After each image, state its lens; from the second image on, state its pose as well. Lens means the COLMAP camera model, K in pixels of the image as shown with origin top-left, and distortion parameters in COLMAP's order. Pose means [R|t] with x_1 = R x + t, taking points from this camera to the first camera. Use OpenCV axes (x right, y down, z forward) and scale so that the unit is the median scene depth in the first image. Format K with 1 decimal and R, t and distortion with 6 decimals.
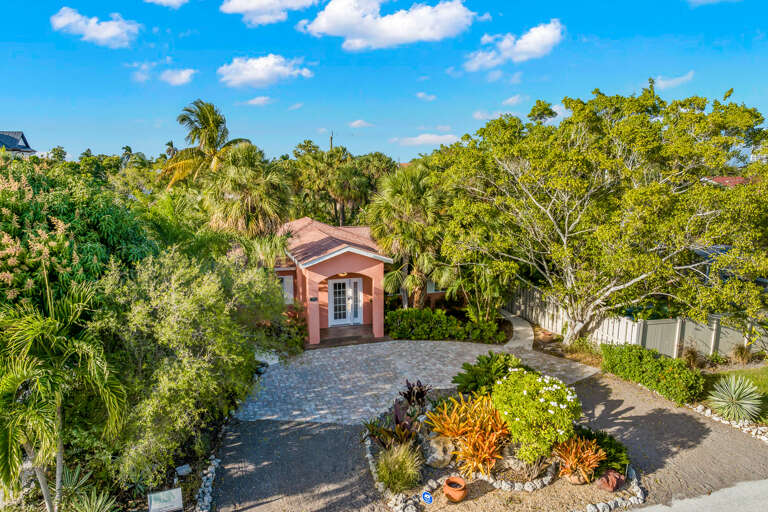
lens RADIAL K [[530.8, 0, 384.0], [0, 530.8, 256.0], [0, 0, 1]] dist [-0.039233, -0.001480]
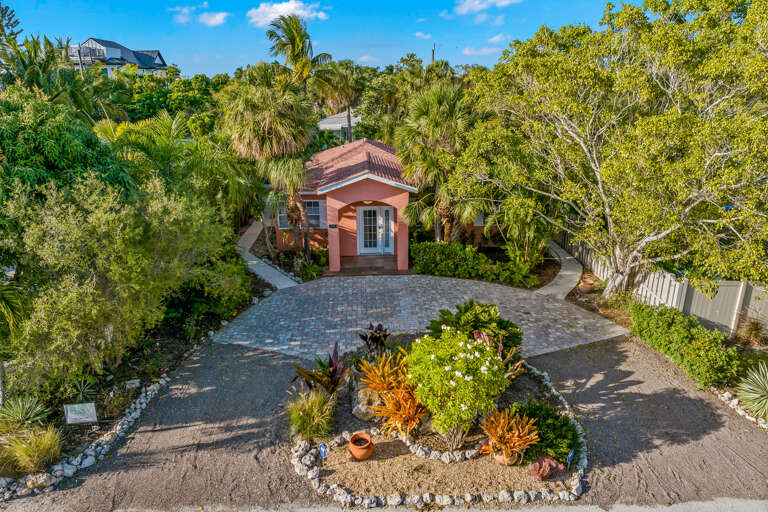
lens RADIAL K [[530.8, 0, 384.0], [0, 530.8, 256.0], [0, 0, 1]] dist [-0.039233, -0.001480]
pose [[0.963544, 0.077734, -0.256009, 0.215036], [-0.037860, 0.986849, 0.157151, -0.021324], [0.264859, -0.141730, 0.953815, 0.091905]]
